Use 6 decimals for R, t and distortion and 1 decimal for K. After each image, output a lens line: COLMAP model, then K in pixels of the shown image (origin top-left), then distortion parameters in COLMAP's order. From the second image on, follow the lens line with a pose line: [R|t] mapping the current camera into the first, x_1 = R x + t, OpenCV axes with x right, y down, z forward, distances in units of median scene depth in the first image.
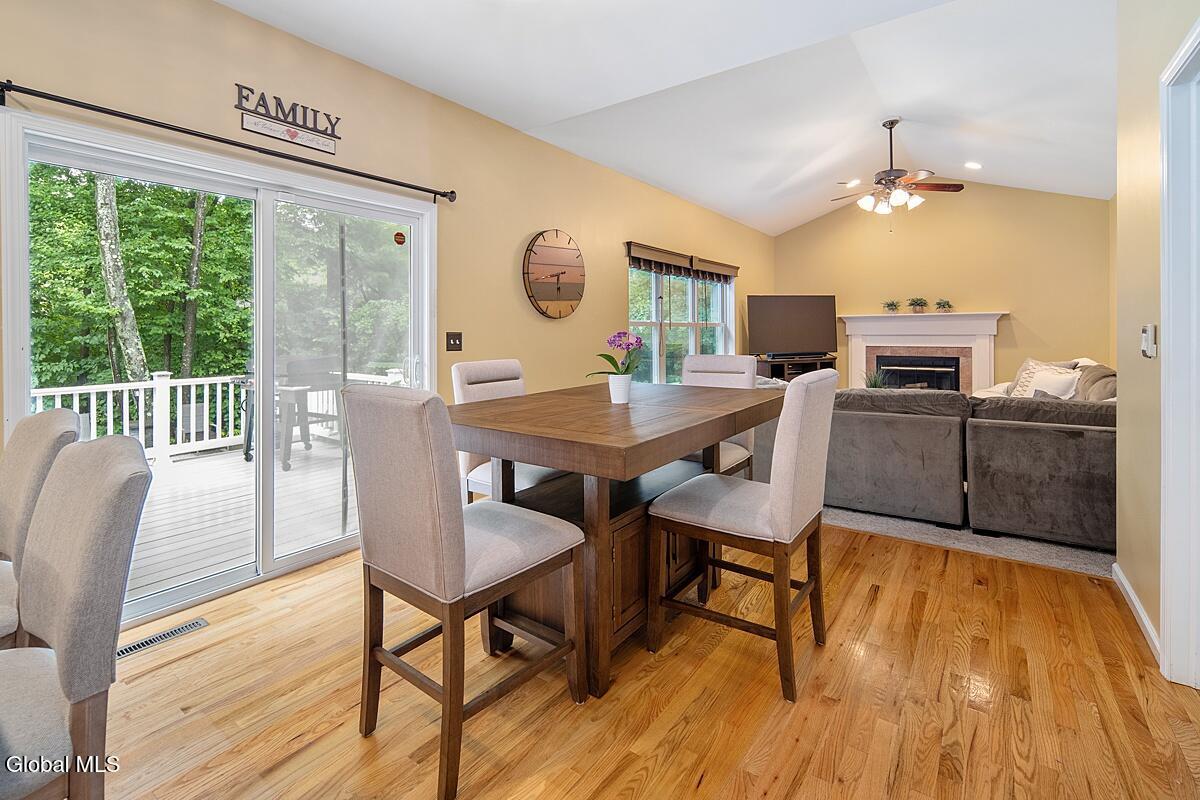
lens RADIAL K [[537.3, 0, 598.8], [0, 537.3, 386.7], [0, 0, 1]] dist [-0.000464, -0.000370]
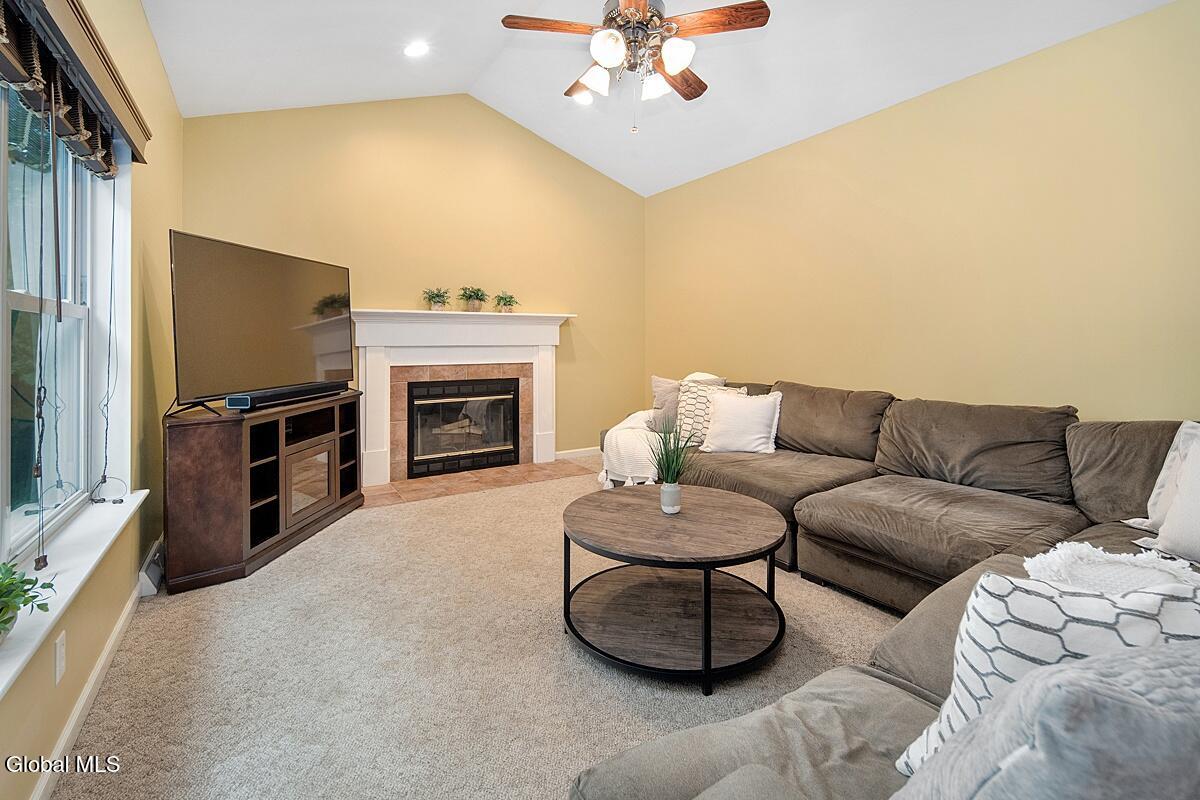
lens RADIAL K [[537.3, 0, 598.8], [0, 537.3, 386.7], [0, 0, 1]] dist [-0.000464, -0.000370]
pose [[0.362638, -0.076648, 0.928773, 0.065981], [0.092742, 0.994633, 0.045872, -0.073592], [-0.927304, 0.069502, 0.367800, 0.726005]]
